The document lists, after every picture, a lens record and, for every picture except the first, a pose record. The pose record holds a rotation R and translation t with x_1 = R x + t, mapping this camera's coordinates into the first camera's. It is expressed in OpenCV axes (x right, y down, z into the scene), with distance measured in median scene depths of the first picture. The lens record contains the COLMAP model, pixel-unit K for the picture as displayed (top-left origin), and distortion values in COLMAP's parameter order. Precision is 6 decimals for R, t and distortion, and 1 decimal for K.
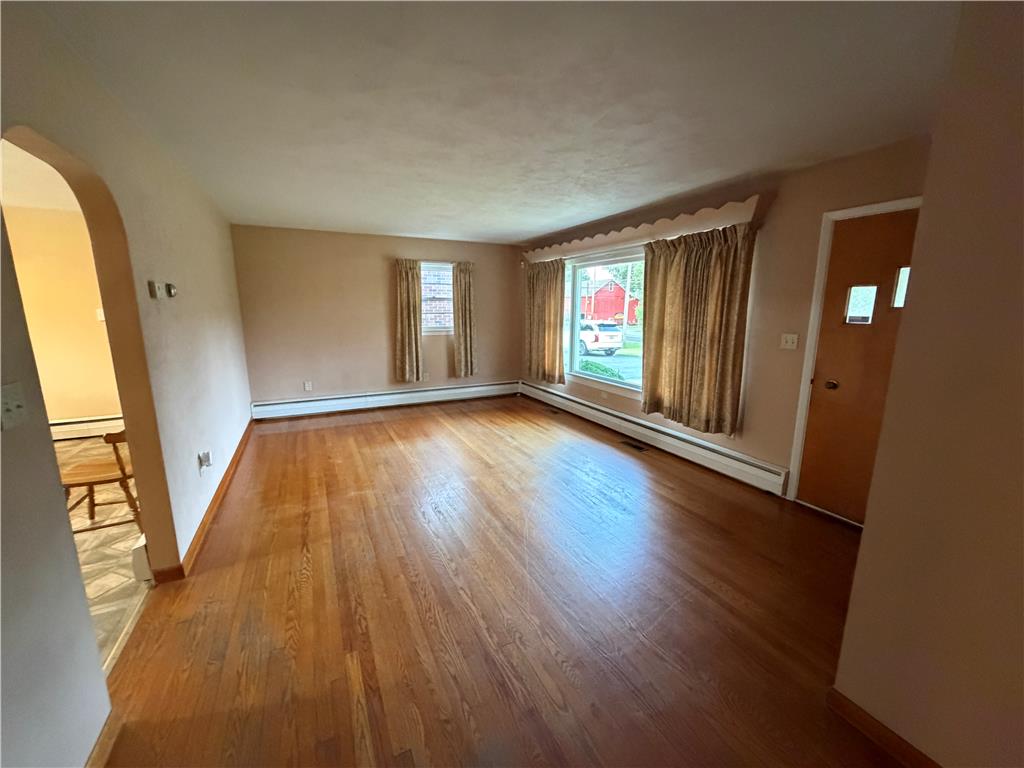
lens RADIAL K [[411.0, 0, 515.2], [0, 411.0, 383.1], [0, 0, 1]] dist [-0.001996, -0.000160]
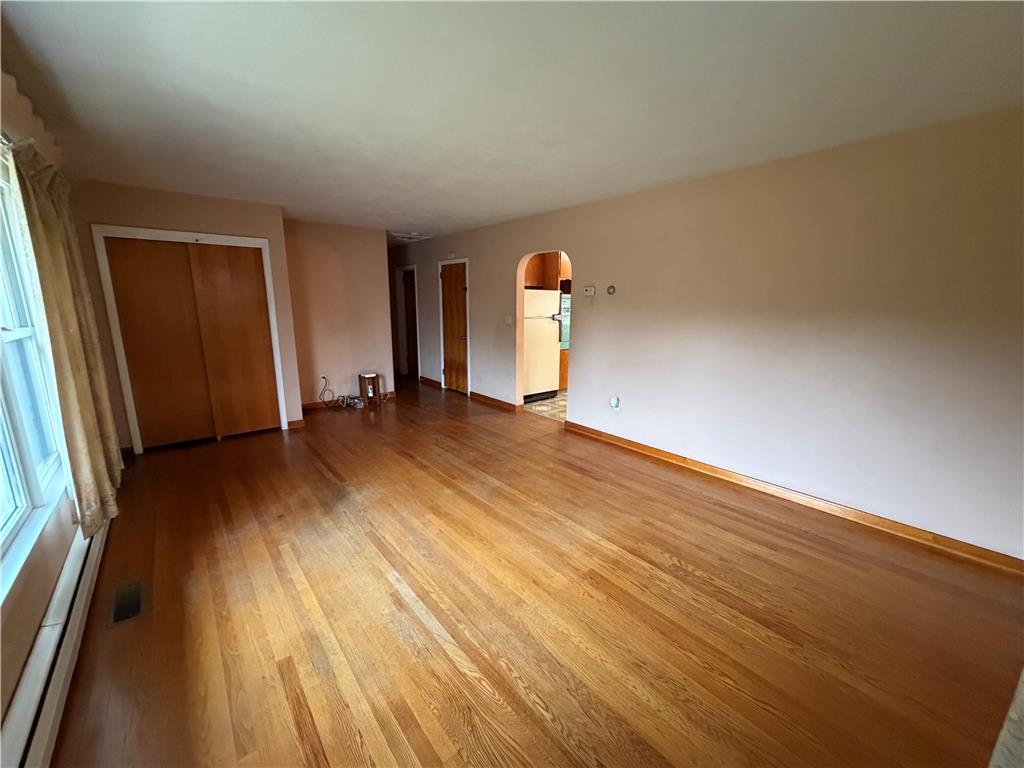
lens RADIAL K [[411.0, 0, 512.5], [0, 411.0, 386.1], [0, 0, 1]] dist [-0.001996, -0.000160]
pose [[-0.974382, 0.034490, -0.222237, -0.036944], [-0.053845, 0.923654, 0.379425, -0.243695], [0.218357, 0.381672, -0.898135, 1.319639]]
